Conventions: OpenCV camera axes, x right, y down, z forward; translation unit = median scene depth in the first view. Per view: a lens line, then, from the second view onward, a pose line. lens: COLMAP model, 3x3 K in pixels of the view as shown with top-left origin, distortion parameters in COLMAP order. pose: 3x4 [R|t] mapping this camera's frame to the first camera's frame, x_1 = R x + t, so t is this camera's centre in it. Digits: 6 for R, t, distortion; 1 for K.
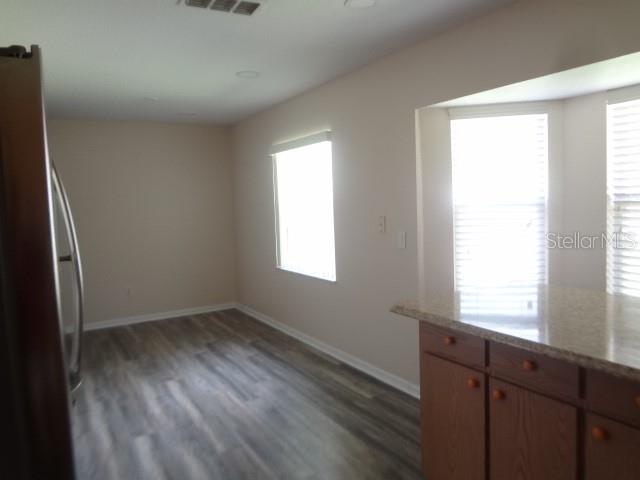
lens RADIAL K [[481.3, 0, 320.4], [0, 481.3, 241.1], [0, 0, 1]] dist [0.008462, 0.000412]
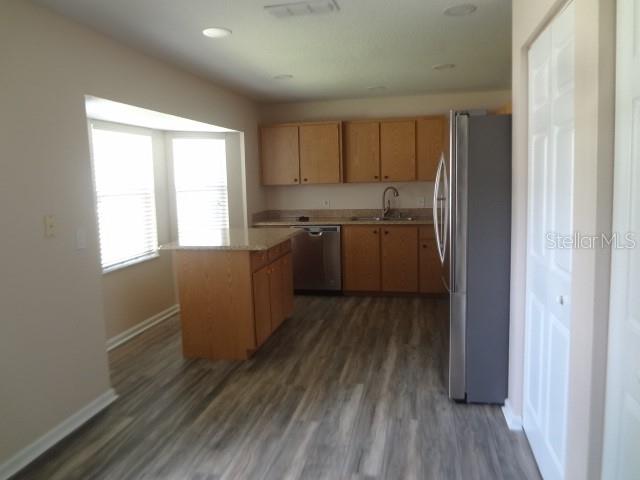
lens RADIAL K [[481.3, 0, 320.4], [0, 481.3, 238.5], [0, 0, 1]] dist [0.008462, 0.000412]
pose [[-0.743237, -0.007966, 0.668981, -0.794867], [0.124392, 0.980848, 0.149879, -0.083939], [-0.657362, 0.194612, -0.728012, 1.483758]]
